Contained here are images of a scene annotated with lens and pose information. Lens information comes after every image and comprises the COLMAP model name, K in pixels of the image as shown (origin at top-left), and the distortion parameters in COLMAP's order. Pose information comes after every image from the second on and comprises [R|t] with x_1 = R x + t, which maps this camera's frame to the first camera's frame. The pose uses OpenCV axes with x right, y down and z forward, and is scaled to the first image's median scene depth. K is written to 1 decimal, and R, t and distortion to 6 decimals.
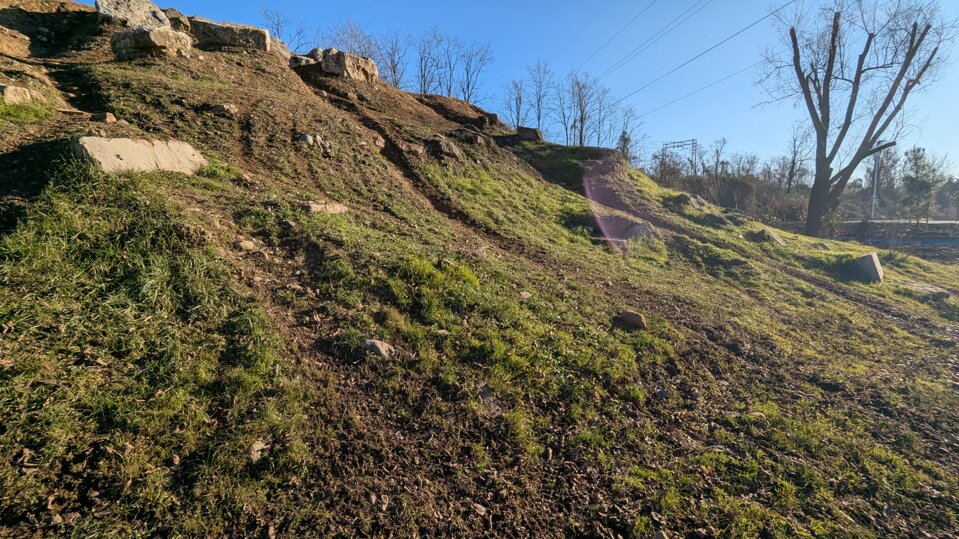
lens RADIAL K [[455.9, 0, 476.7], [0, 455.9, 277.1], [0, 0, 1]] dist [0.004245, 0.000879]
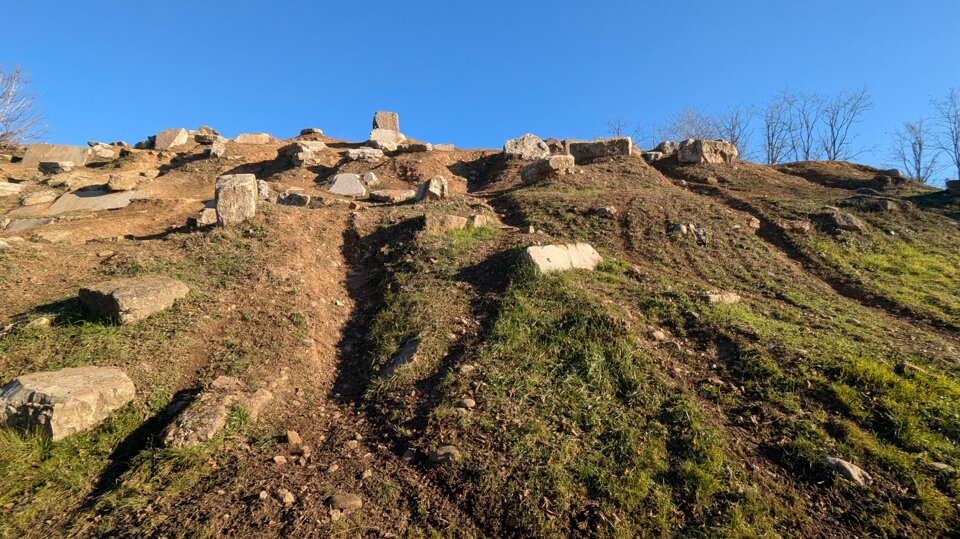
lens RADIAL K [[456.4, 0, 477.0], [0, 456.4, 272.6], [0, 0, 1]] dist [0.004245, 0.000879]
pose [[0.777654, -0.039573, -0.627446, -0.112393], [-0.077601, 0.984343, -0.158261, -0.008799], [0.623885, 0.171762, 0.762407, -0.070476]]
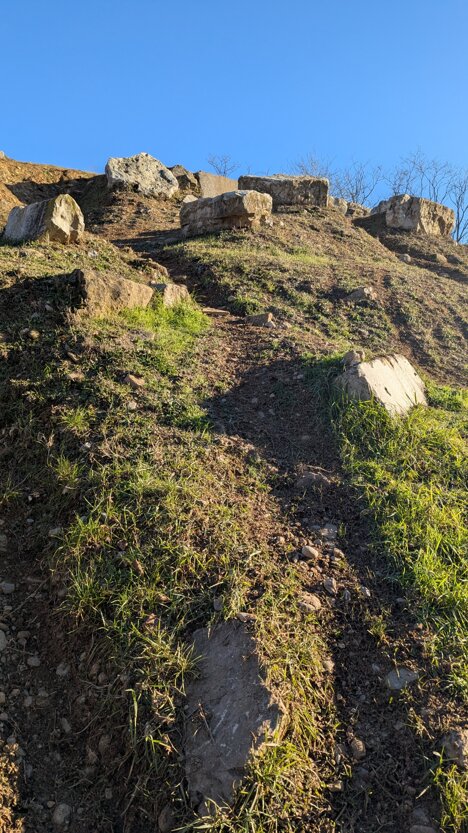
lens RADIAL K [[594.6, 0, 231.4], [0, 594.6, 420.7], [0, 0, 1]] dist [0.076060, 0.001470]
pose [[0.952315, 0.028393, -0.303794, -0.582335], [-0.056388, 0.994888, -0.083778, -0.109129], [0.299862, 0.096913, 0.949047, 0.107182]]
